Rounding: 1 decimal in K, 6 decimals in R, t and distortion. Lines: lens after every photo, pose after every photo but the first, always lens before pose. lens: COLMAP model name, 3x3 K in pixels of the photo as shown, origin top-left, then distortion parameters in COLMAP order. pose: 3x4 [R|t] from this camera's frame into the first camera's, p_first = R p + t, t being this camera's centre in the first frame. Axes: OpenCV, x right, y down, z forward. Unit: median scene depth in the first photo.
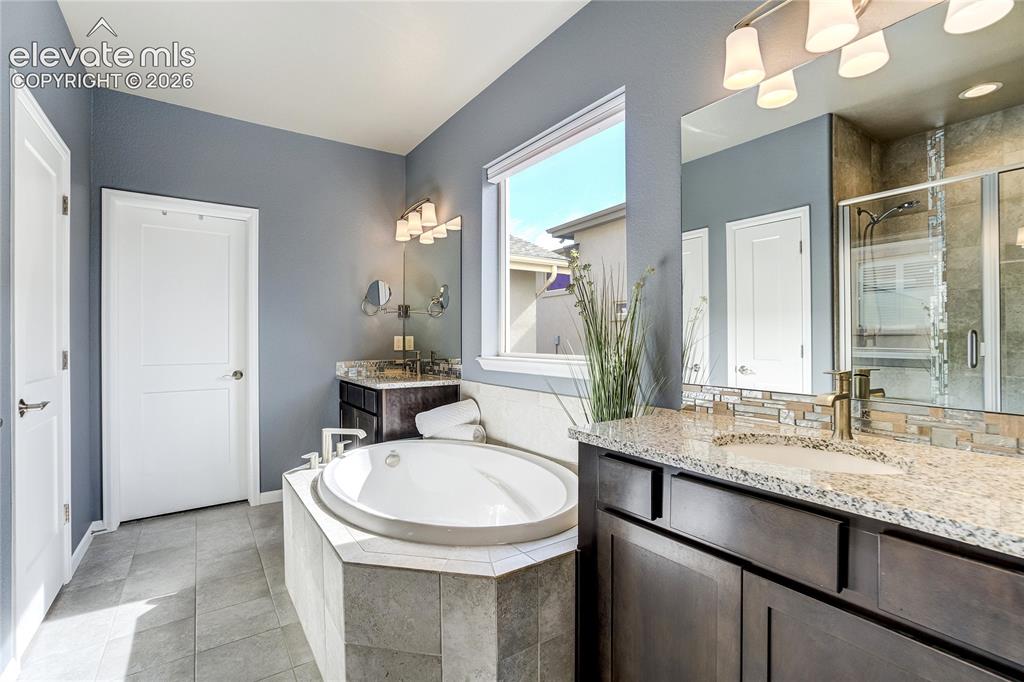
lens RADIAL K [[477.2, 0, 516.0], [0, 477.2, 337.9], [0, 0, 1]] dist [-0.039823, 0.019905]
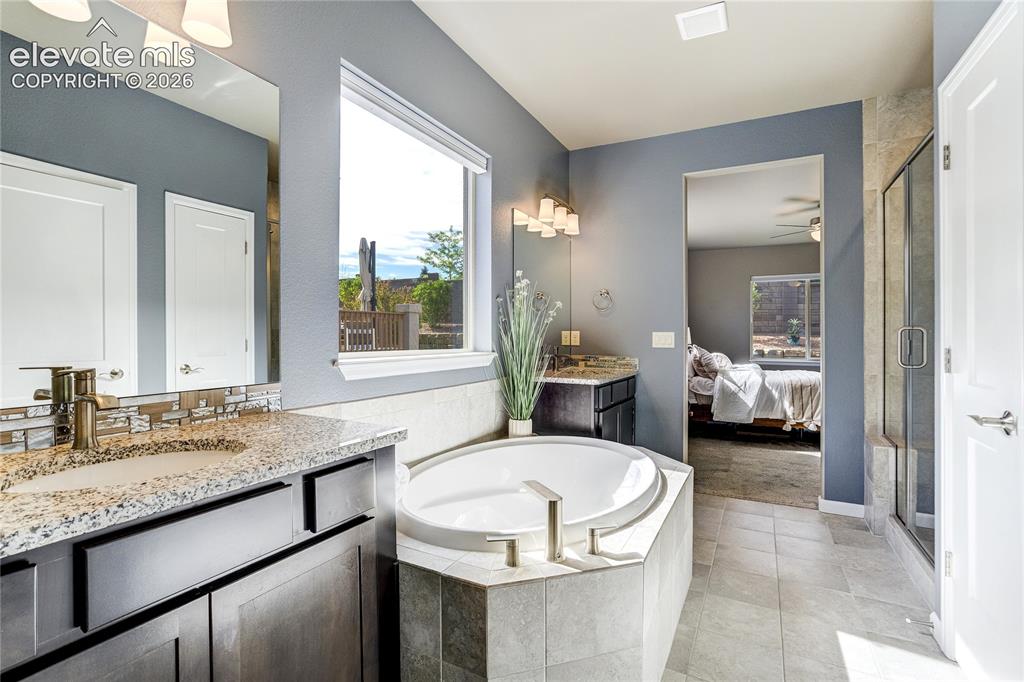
lens RADIAL K [[477.2, 0, 516.0], [0, 477.2, 337.9], [0, 0, 1]] dist [-0.039823, 0.019905]
pose [[-0.464518, 0.007783, 0.885530, -1.161242], [0.005077, 0.999968, -0.006126, 0.017044], [-0.885549, 0.001650, -0.464542, 1.735311]]
